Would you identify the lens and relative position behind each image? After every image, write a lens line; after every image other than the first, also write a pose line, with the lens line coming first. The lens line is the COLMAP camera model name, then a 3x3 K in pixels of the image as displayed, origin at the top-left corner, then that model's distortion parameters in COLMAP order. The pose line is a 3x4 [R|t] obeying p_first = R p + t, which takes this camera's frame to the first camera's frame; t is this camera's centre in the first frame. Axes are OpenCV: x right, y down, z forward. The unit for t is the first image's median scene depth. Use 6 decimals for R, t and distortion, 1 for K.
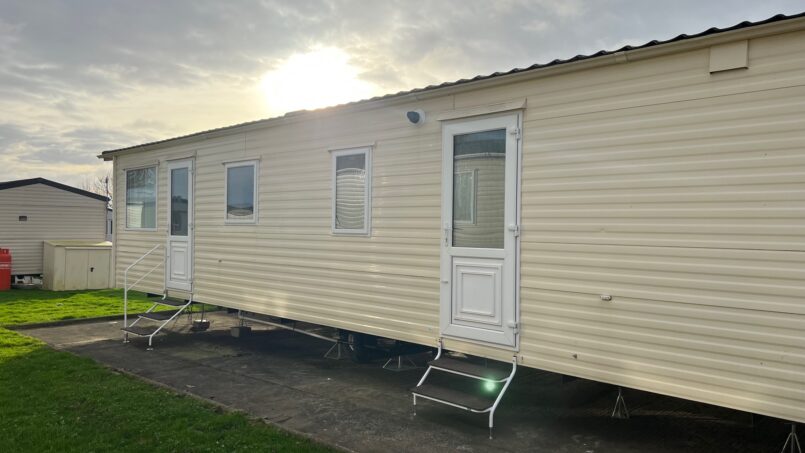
lens RADIAL K [[603.3, 0, 402.5], [0, 603.3, 226.5], [0, 0, 1]] dist [0.077648, -0.003840]
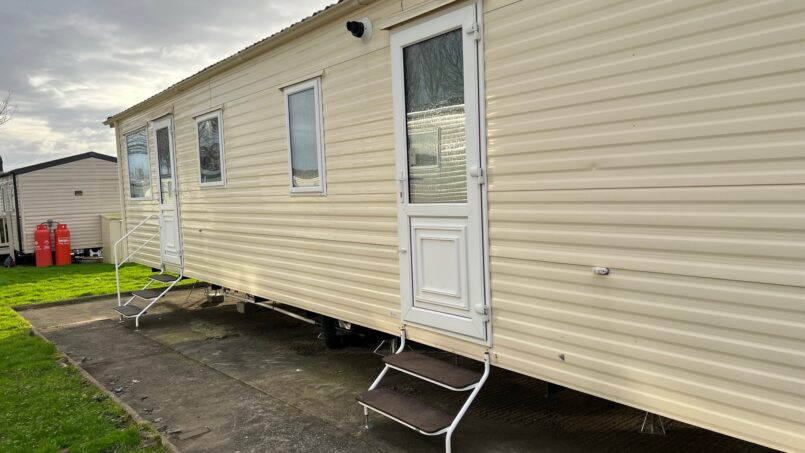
lens RADIAL K [[603.3, 0, 402.5], [0, 603.3, 226.5], [0, 0, 1]] dist [0.077648, -0.003840]
pose [[0.988959, -0.039513, -0.142824, 0.175606], [0.048724, 0.996912, 0.061575, 0.015805], [0.139950, -0.067854, 0.987831, 0.266729]]
